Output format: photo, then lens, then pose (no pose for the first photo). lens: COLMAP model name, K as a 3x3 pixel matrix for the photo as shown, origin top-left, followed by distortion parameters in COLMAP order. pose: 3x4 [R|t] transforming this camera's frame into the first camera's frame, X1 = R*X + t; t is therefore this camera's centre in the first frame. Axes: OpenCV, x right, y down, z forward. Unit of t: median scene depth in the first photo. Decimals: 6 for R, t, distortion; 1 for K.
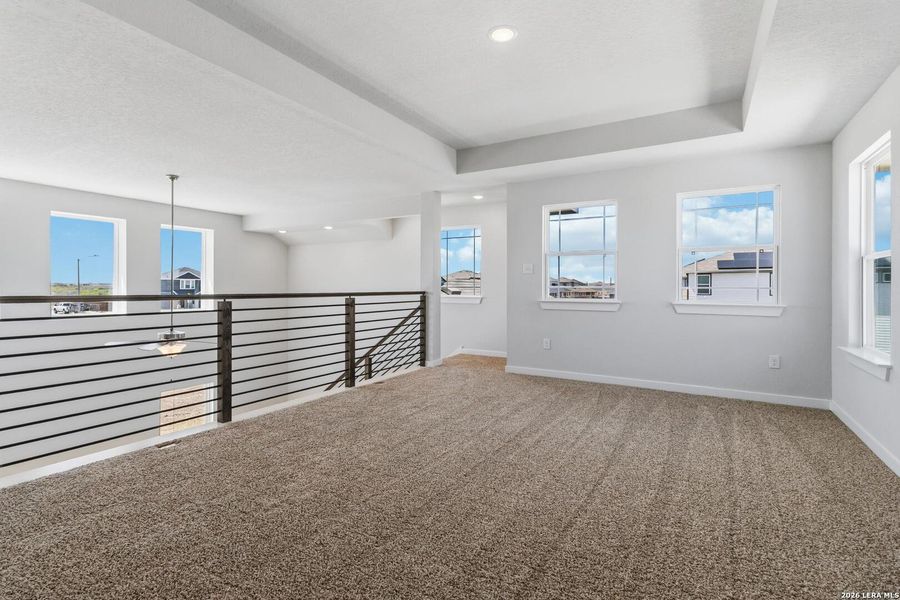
lens RADIAL K [[420.1, 0, 448.6], [0, 420.1, 294.7], [0, 0, 1]] dist [0.003257, 0.001203]
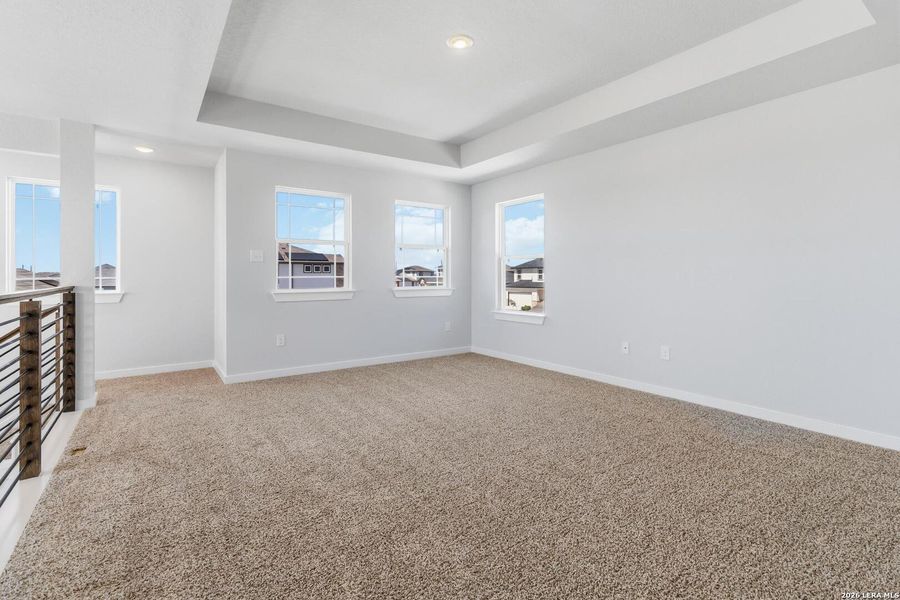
lens RADIAL K [[420.1, 0, 464.5], [0, 420.1, 275.0], [0, 0, 1]] dist [0.003257, 0.001203]
pose [[0.408147, -0.001421, 0.912915, -0.463660], [0.023656, 0.999679, -0.009020, -0.005306], [-0.912610, 0.025278, 0.408050, 0.301137]]
